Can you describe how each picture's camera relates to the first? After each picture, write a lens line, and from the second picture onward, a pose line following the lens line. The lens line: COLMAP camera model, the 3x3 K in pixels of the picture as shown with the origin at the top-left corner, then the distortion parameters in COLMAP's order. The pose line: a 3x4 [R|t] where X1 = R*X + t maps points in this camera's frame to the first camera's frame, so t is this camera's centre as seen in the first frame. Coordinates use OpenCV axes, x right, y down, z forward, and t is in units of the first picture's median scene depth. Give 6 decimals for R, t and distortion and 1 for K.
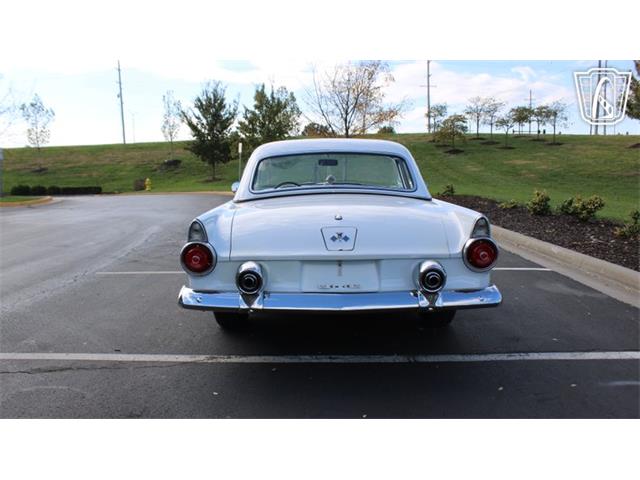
lens RADIAL K [[558.6, 0, 322.0], [0, 558.6, 237.6], [0, 0, 1]] dist [-0.145292, 0.084161]
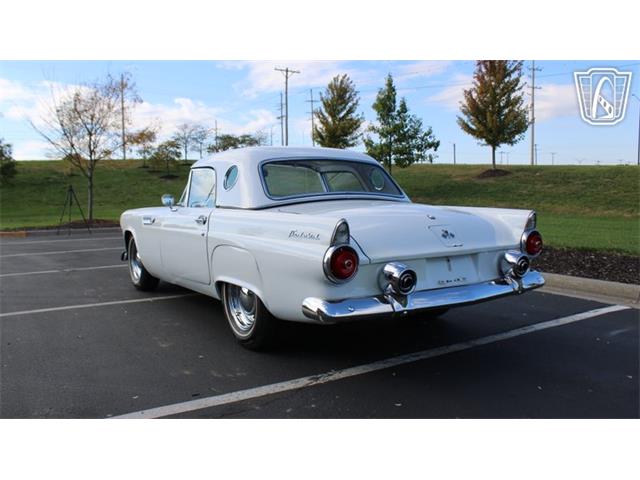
lens RADIAL K [[558.6, 0, 306.3], [0, 558.6, 226.5], [0, 0, 1]] dist [-0.145292, 0.084161]
pose [[0.851527, -0.033657, 0.523229, -0.570066], [0.070726, 0.996190, -0.051021, 0.014377], [-0.519519, 0.080452, 0.850663, 0.186526]]
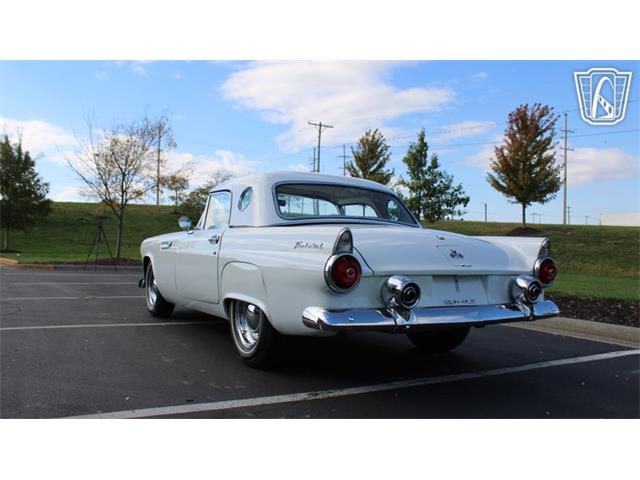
lens RADIAL K [[558.6, 0, 306.7], [0, 558.6, 226.5], [0, 0, 1]] dist [-0.145292, 0.084161]
pose [[0.877864, 0.052153, 0.476061, -0.540810], [0.024285, 0.987926, -0.153009, 0.075962], [-0.478293, 0.145882, 0.865999, 0.176654]]
